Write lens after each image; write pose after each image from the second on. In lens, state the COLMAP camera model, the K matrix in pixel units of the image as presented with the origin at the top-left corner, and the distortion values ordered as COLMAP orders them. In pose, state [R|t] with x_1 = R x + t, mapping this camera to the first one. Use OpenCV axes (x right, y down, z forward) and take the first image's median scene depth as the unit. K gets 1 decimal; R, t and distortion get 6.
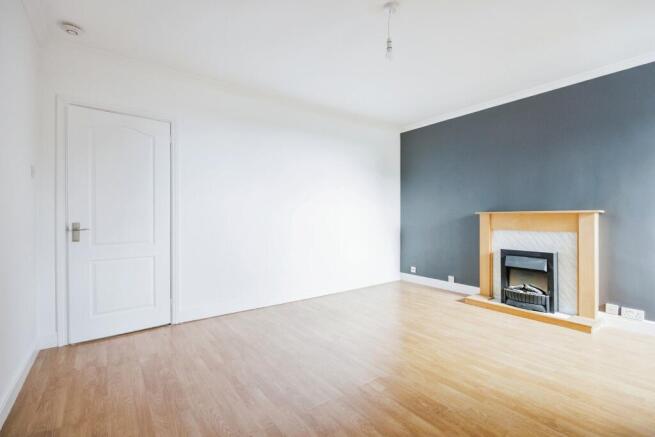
lens RADIAL K [[316.5, 0, 327.8], [0, 316.5, 217.6], [0, 0, 1]] dist [-0.003621, -0.000051]
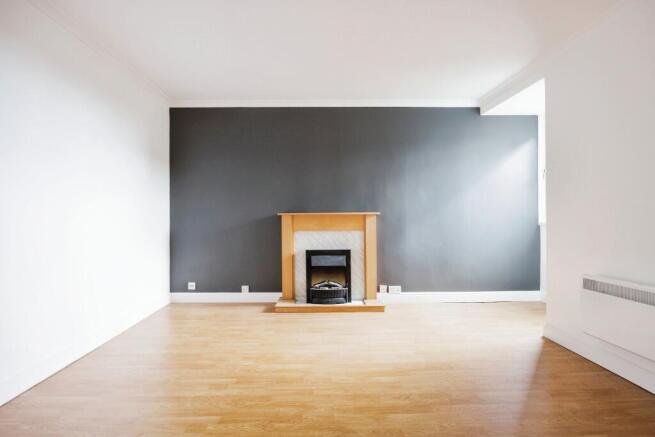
lens RADIAL K [[316.5, 0, 325.5], [0, 316.5, 217.6], [0, 0, 1]] dist [-0.003621, -0.000051]
pose [[0.566824, -0.000110, 0.823839, -0.258420], [0.005535, 0.999978, -0.003674, 0.000434], [-0.823821, 0.006642, 0.566812, 0.394033]]
